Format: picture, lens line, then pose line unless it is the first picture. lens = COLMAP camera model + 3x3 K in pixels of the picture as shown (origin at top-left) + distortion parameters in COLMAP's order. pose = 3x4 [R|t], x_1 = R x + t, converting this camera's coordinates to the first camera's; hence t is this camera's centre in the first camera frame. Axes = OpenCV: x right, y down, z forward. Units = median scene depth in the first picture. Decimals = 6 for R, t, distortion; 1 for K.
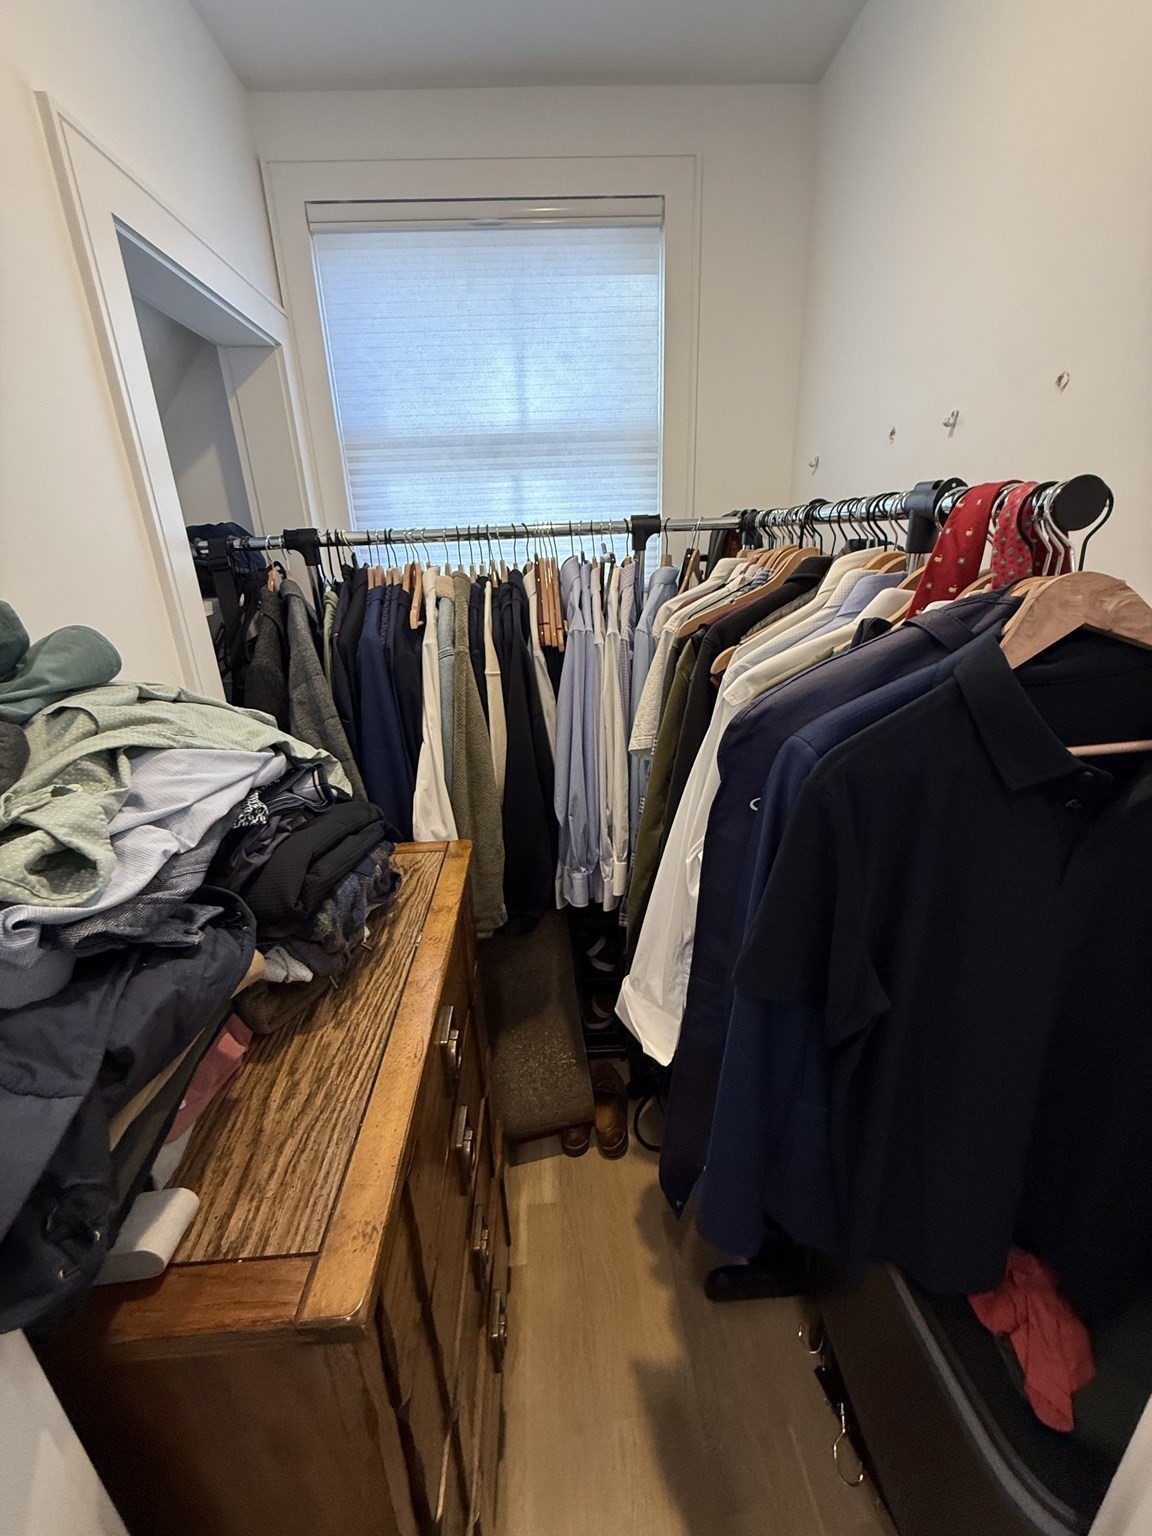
lens RADIAL K [[607.5, 0, 576.6], [0, 607.5, 763.4], [0, 0, 1]] dist [0.000647, 0.000144]
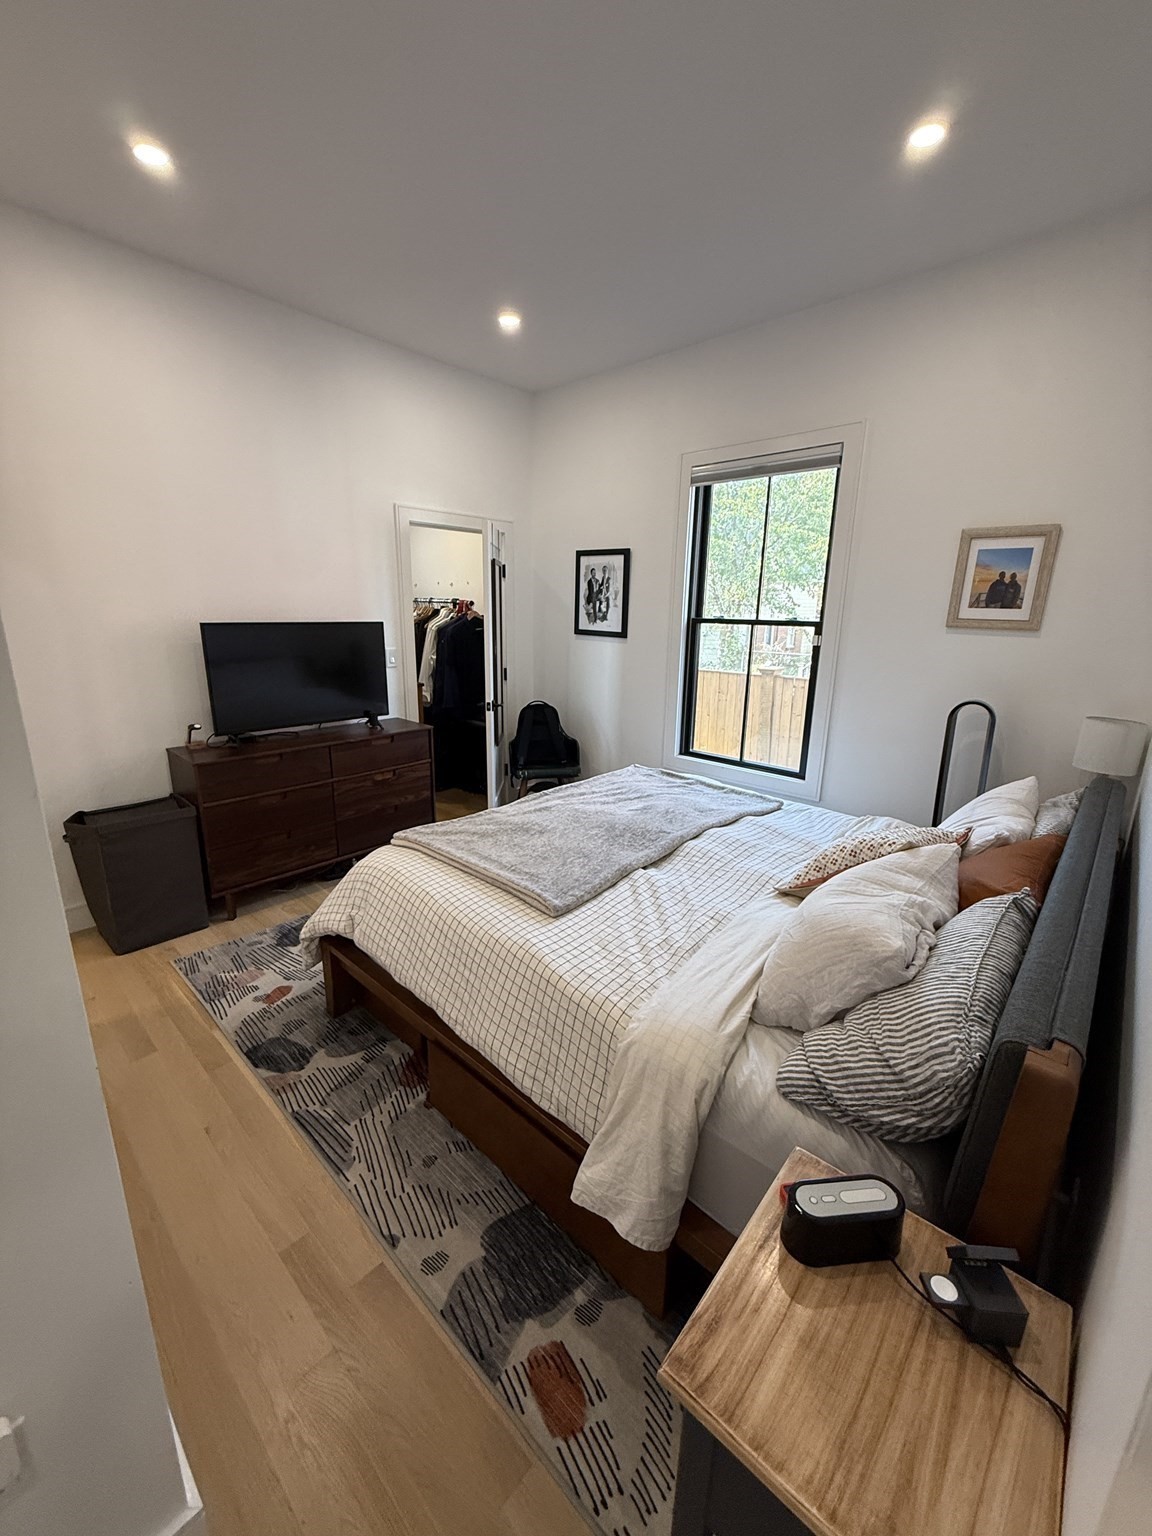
lens RADIAL K [[607.5, 0, 576.6], [0, 607.5, 763.4], [0, 0, 1]] dist [0.000647, 0.000144]
pose [[0.714218, -0.124803, 0.688707, -1.157048], [0.196199, 0.980224, -0.025837, 0.618672], [-0.671863, 0.153577, 0.724579, -1.575383]]
